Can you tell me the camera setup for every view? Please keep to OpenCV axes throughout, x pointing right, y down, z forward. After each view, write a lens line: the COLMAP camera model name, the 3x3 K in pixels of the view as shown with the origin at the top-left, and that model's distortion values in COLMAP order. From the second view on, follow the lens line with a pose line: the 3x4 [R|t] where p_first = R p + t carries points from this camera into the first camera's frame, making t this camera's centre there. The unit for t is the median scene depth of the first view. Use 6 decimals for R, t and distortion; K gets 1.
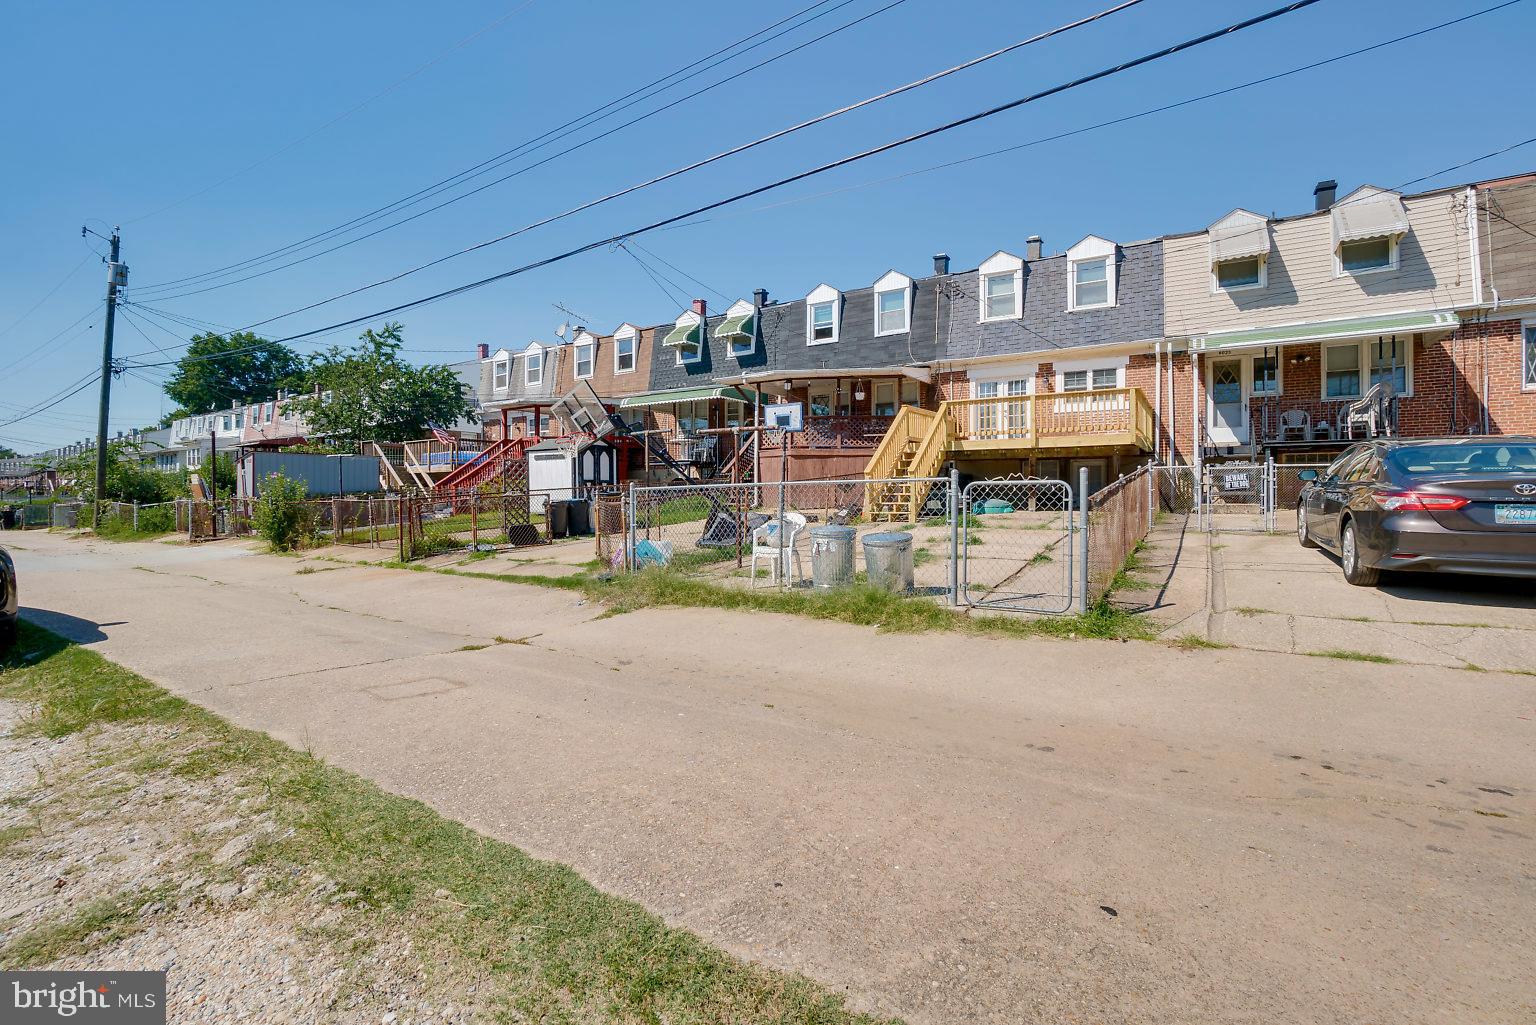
lens RADIAL K [[692.1, 0, 747.8], [0, 692.1, 500.9], [0, 0, 1]] dist [-0.072996, 0.025473]
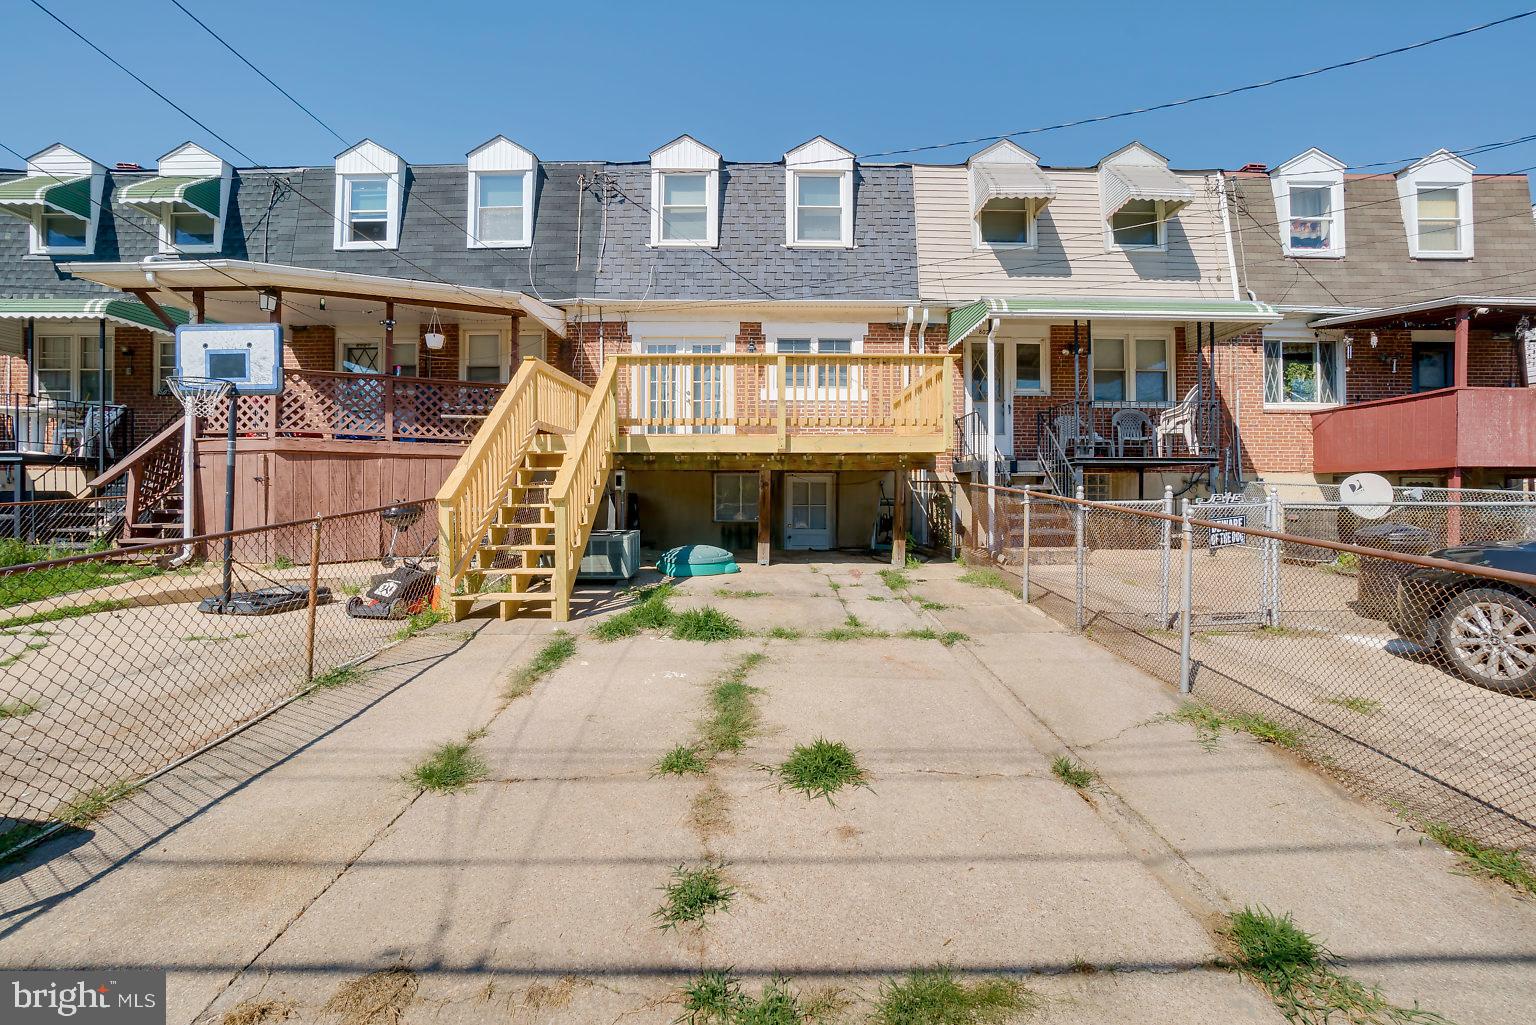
lens RADIAL K [[675.2, 0, 765.9], [0, 675.2, 503.6], [0, 0, 1]] dist [-0.065782, 0.020333]
pose [[0.821774, -0.003386, 0.569803, 0.084998], [0.003125, 0.999994, 0.001435, -0.031137], [-0.569805, 0.000602, 0.821780, 0.461477]]
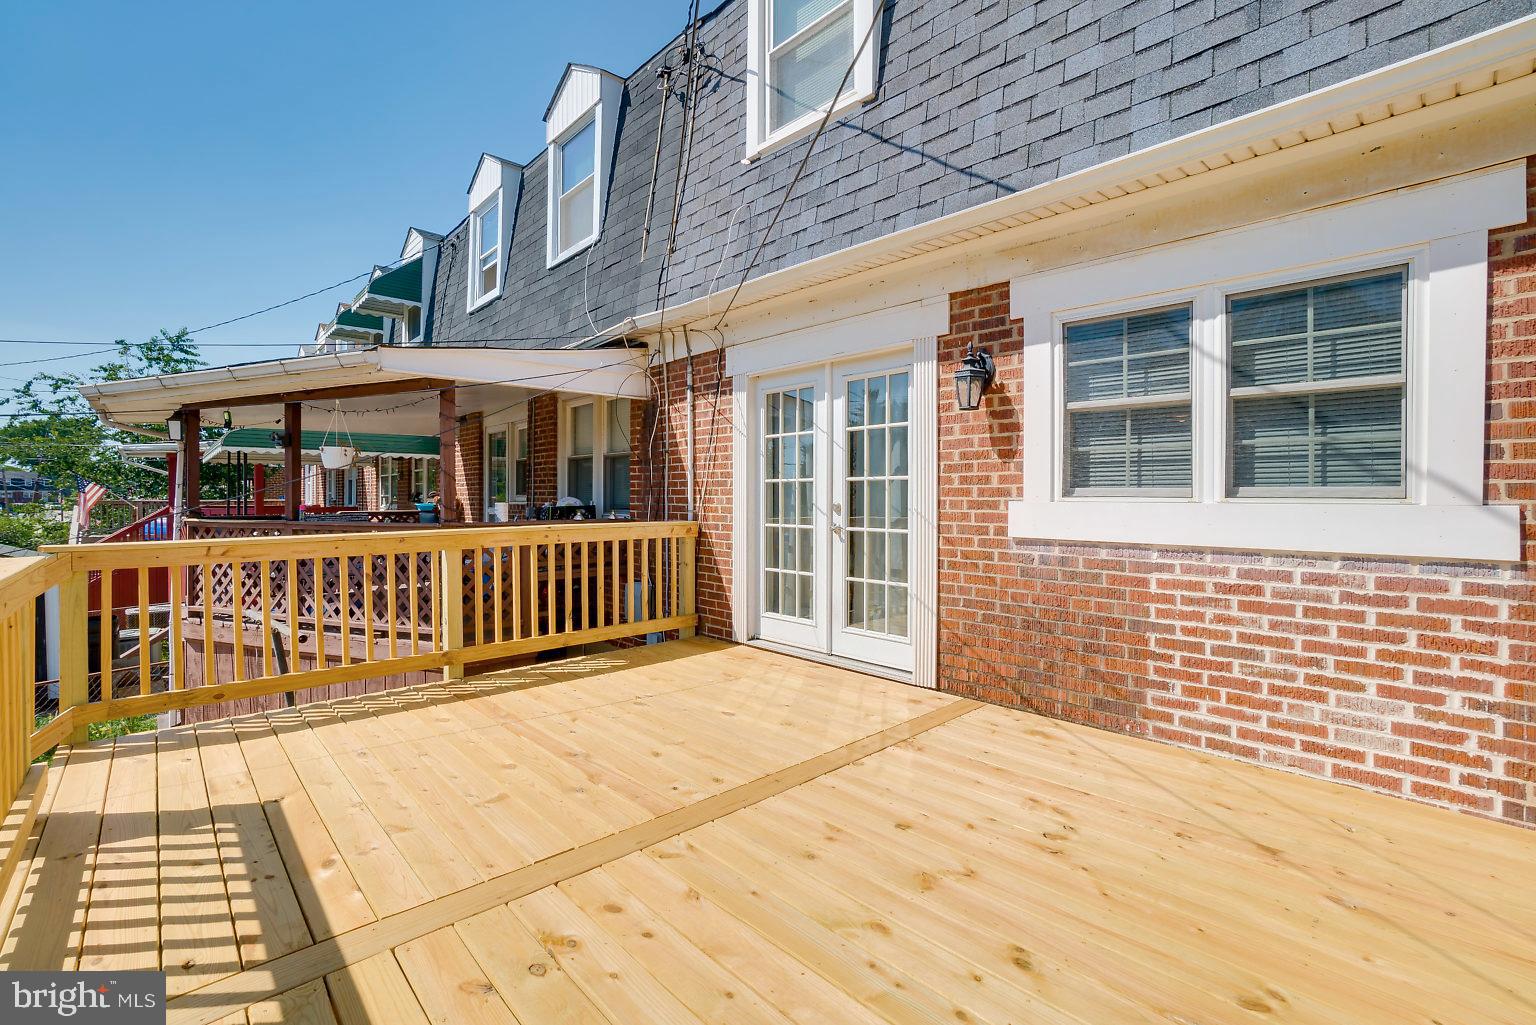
lens RADIAL K [[675.2, 0, 765.9], [0, 675.2, 503.6], [0, 0, 1]] dist [-0.065782, 0.020333]
pose [[0.978665, 0.000582, -0.205460, 0.408321], [0.000159, 0.999994, 0.003592, -0.136370], [0.205460, -0.003548, 0.978659, 0.778074]]
